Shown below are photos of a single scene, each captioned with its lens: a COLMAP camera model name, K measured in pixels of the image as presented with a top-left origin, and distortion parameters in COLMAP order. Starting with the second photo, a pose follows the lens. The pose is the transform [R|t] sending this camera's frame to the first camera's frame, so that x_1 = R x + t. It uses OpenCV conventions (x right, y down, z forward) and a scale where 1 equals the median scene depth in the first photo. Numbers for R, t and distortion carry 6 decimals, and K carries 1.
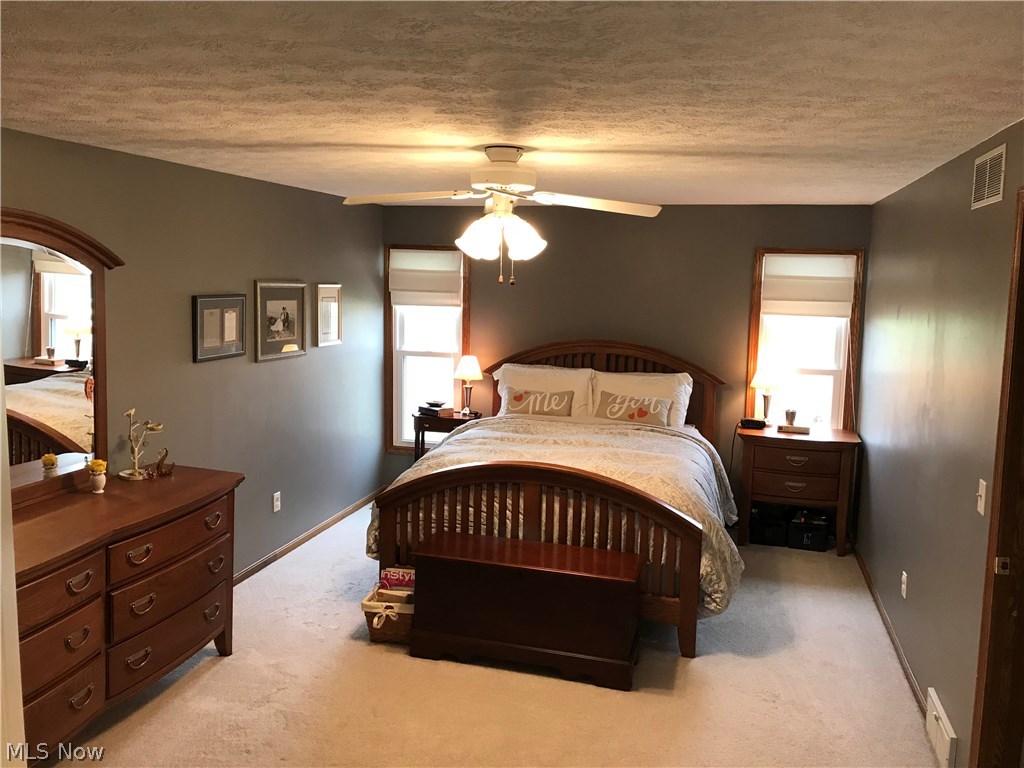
lens RADIAL K [[846.8, 0, 505.6], [0, 846.8, 388.4], [0, 0, 1]] dist [0.062382, -0.076550]
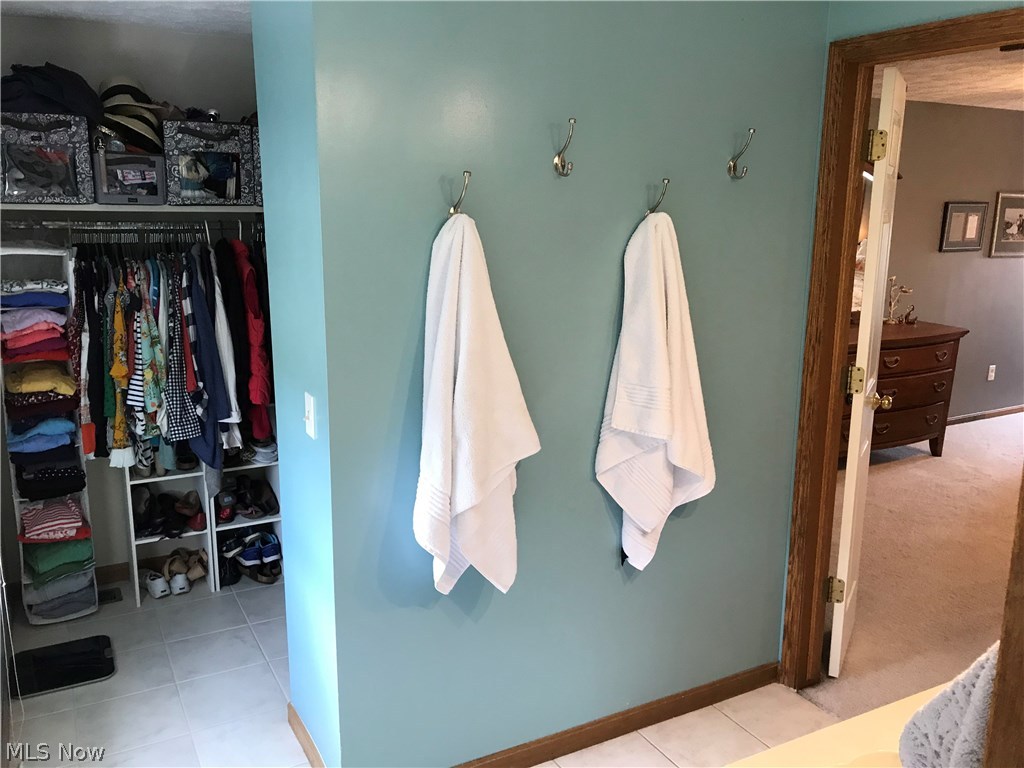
lens RADIAL K [[846.8, 0, 501.9], [0, 846.8, 378.4], [0, 0, 1]] dist [0.062382, -0.076550]
pose [[0.695111, 0.129457, -0.707150, 0.135967], [-0.090462, 0.991585, 0.092606, 0.101843], [0.713188, -0.000401, 0.700973, -0.436801]]
